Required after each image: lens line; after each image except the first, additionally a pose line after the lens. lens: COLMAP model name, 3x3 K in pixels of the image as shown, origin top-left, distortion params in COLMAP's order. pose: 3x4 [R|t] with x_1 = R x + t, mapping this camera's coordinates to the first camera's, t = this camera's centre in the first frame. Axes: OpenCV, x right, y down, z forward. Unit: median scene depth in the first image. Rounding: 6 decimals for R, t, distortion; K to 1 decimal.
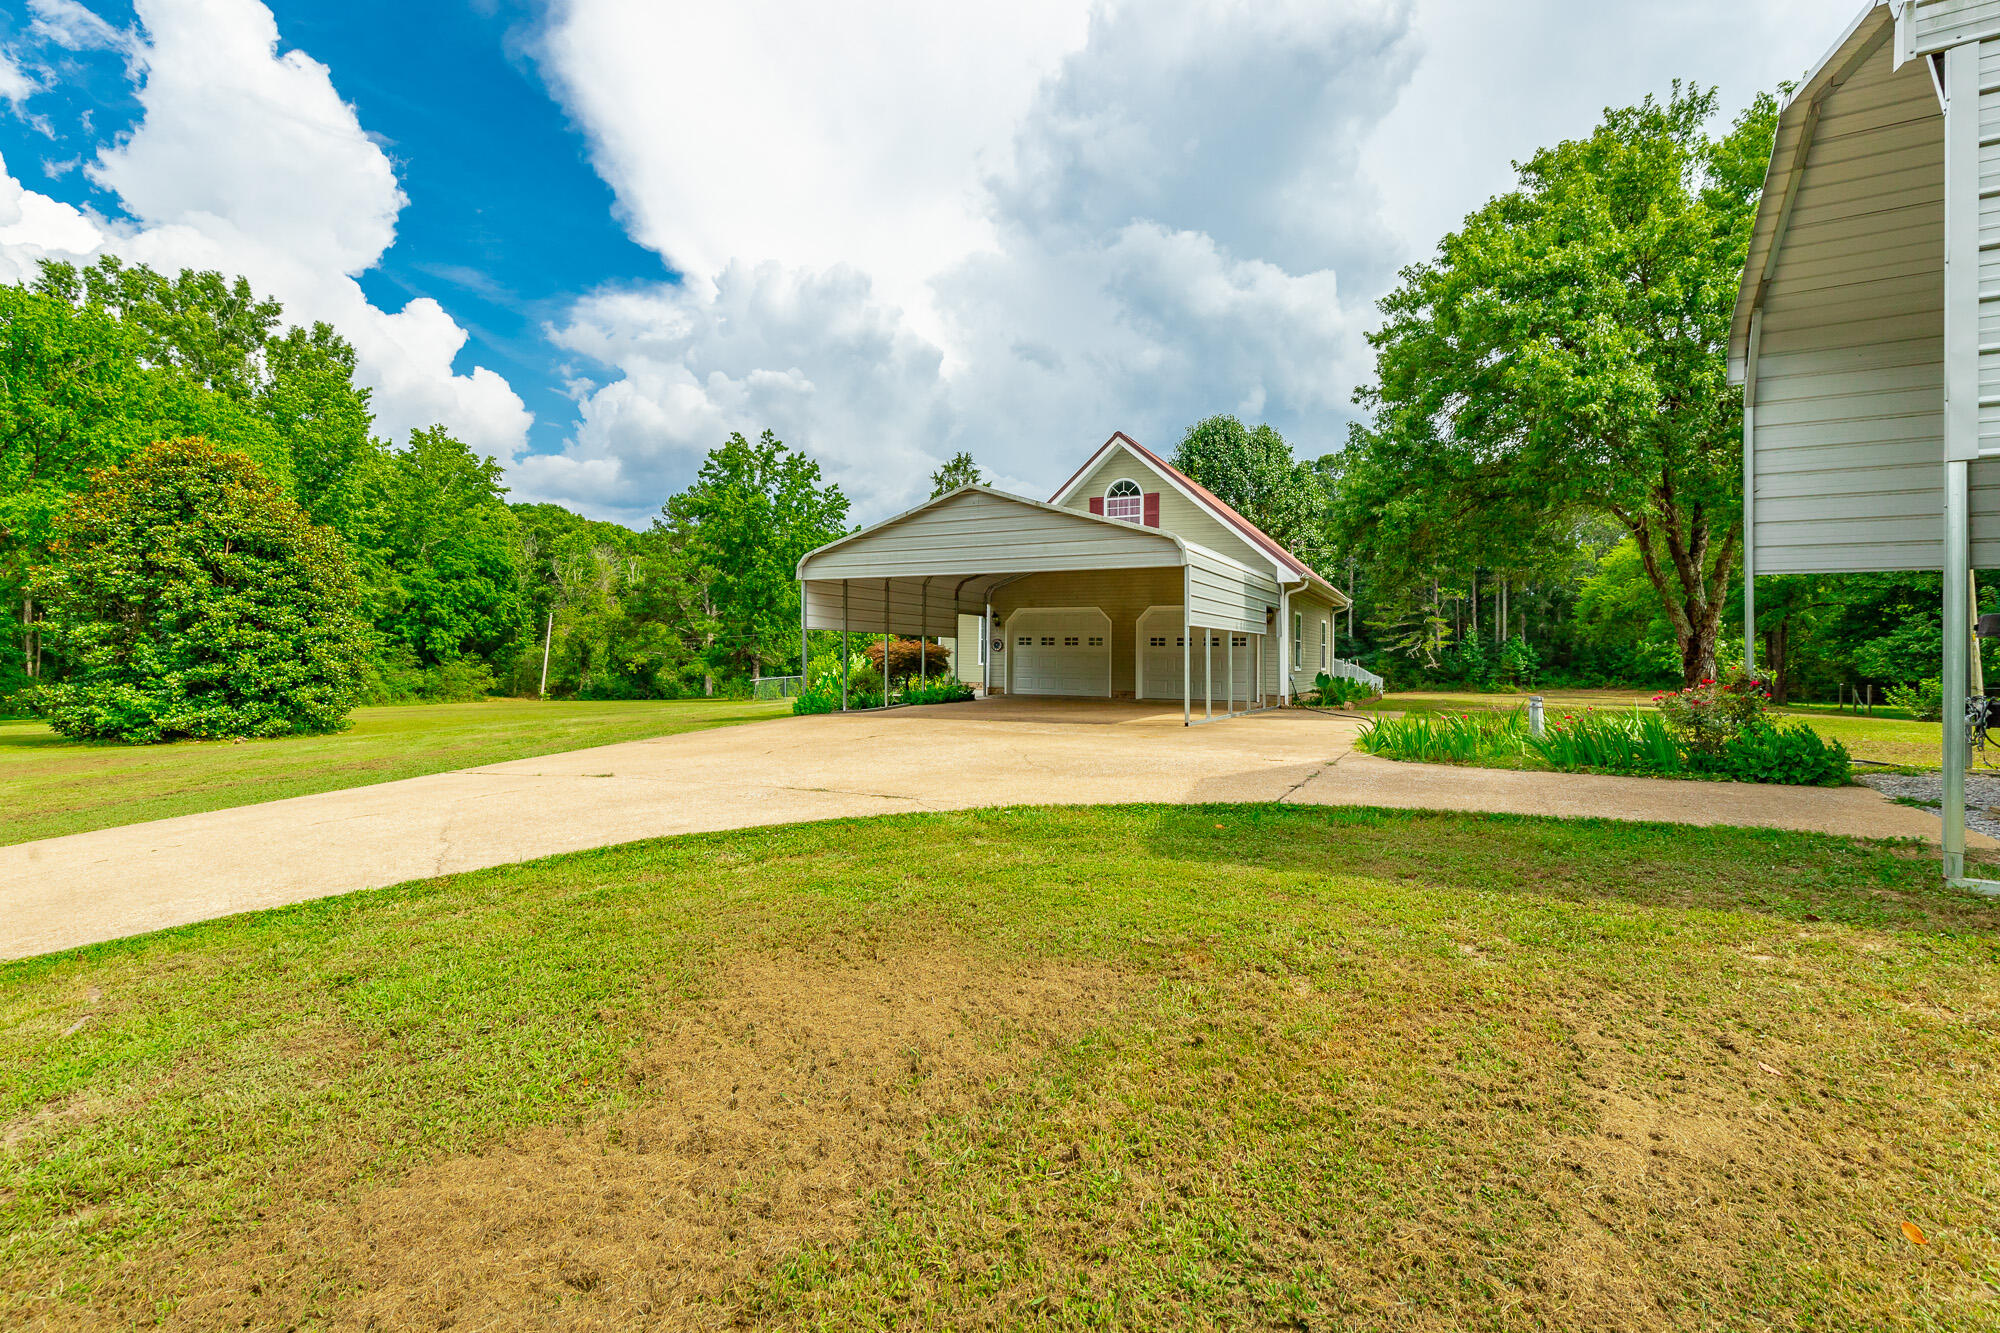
lens RADIAL K [[919.0, 0, 1014.2], [0, 919.0, 660.1], [0, 0, 1]] dist [0.021057, -0.001202]
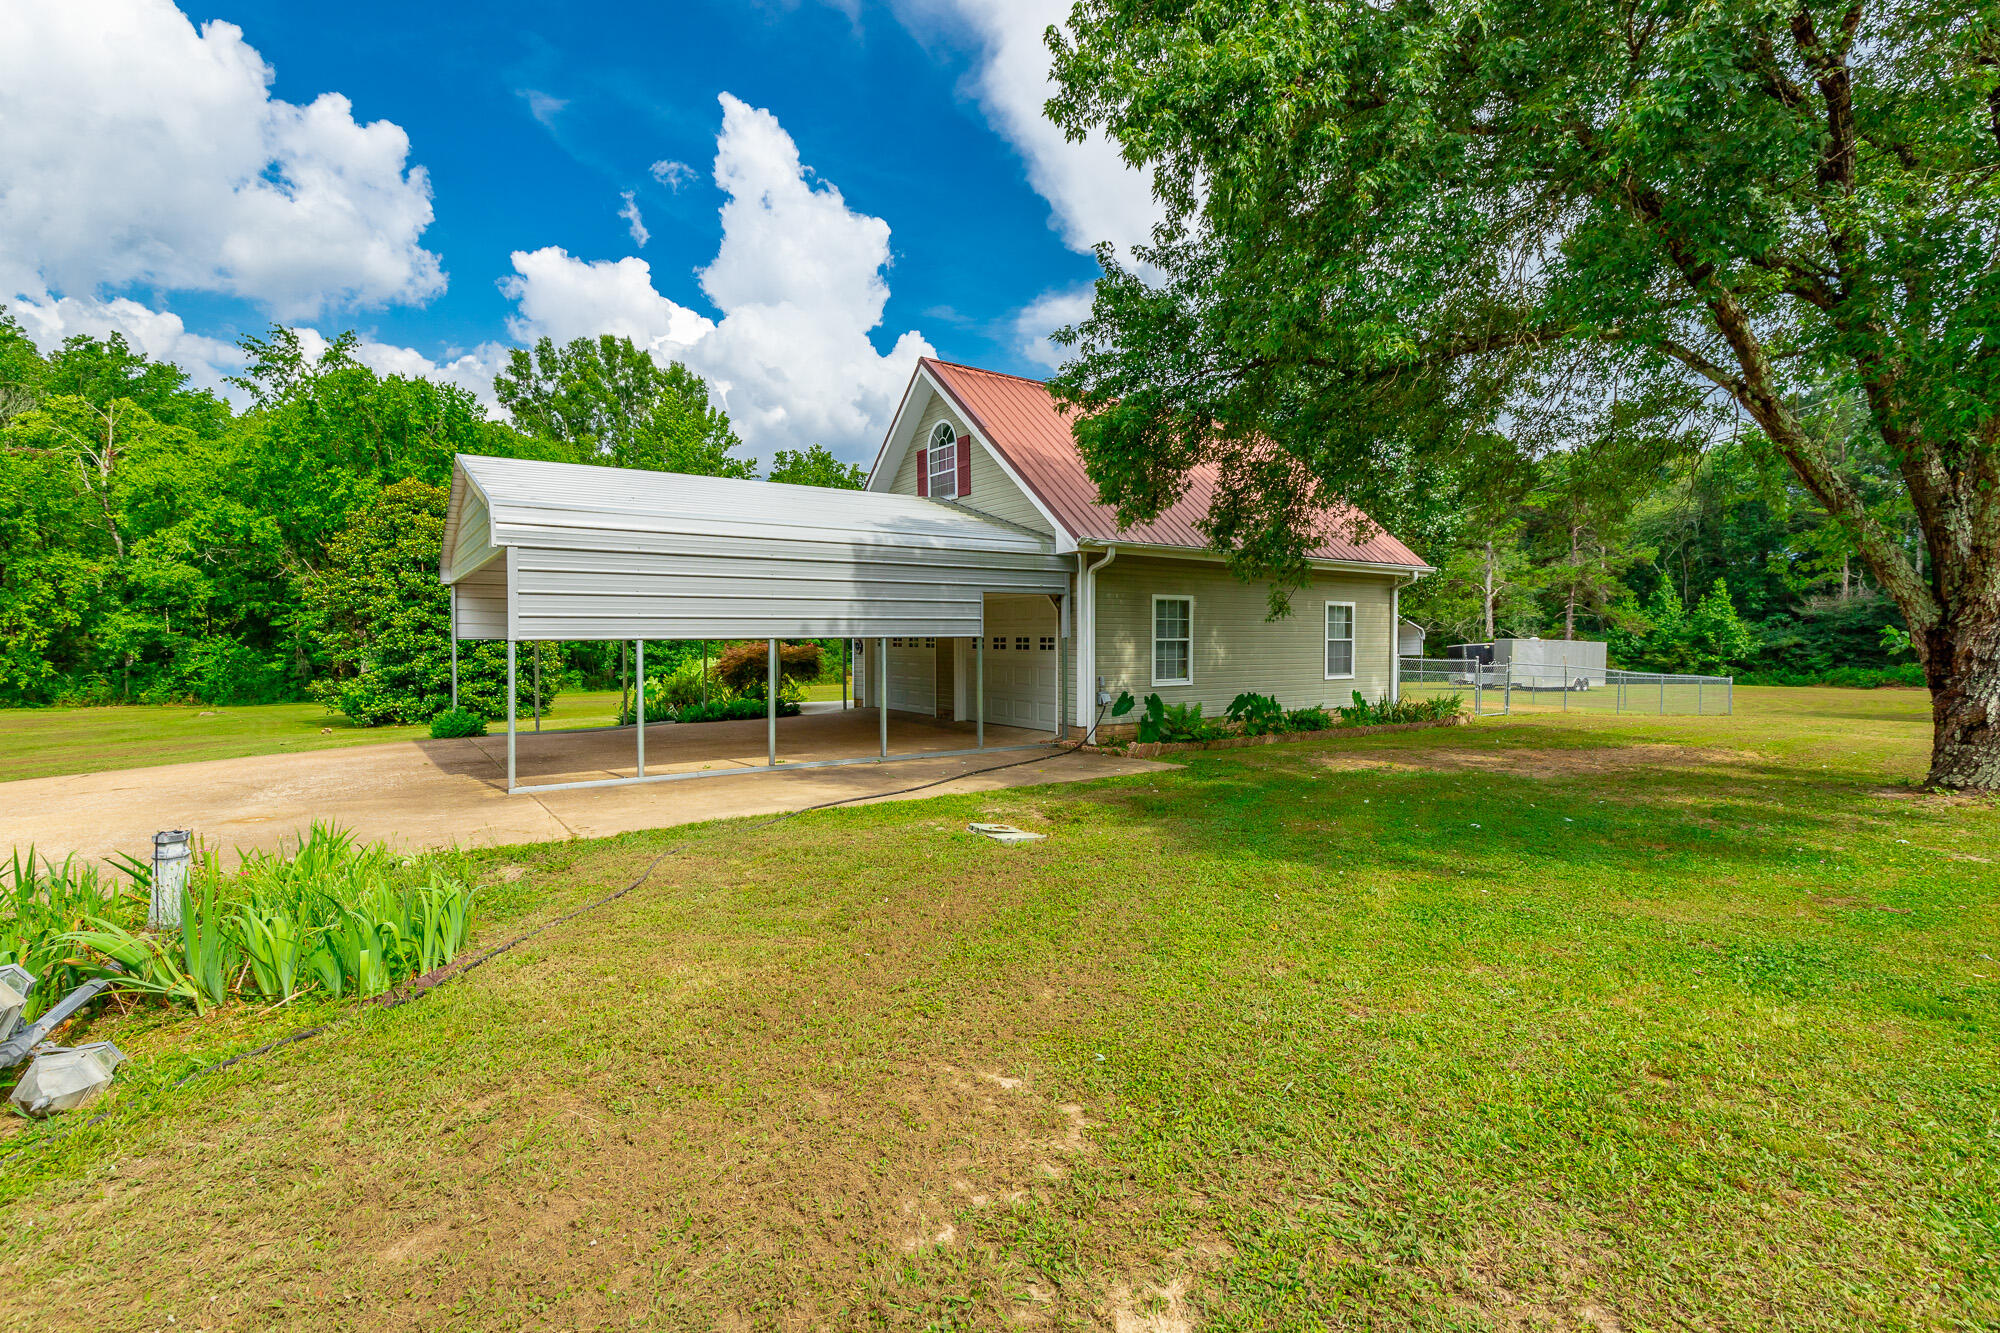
lens RADIAL K [[919.0, 0, 986.3], [0, 919.0, 670.1], [0, 0, 1]] dist [0.021057, -0.001202]
pose [[0.878495, 0.005150, -0.477724, 0.404761], [0.010972, 0.999461, 0.030952, -0.016788], [0.477626, -0.032432, 0.877965, 0.294944]]
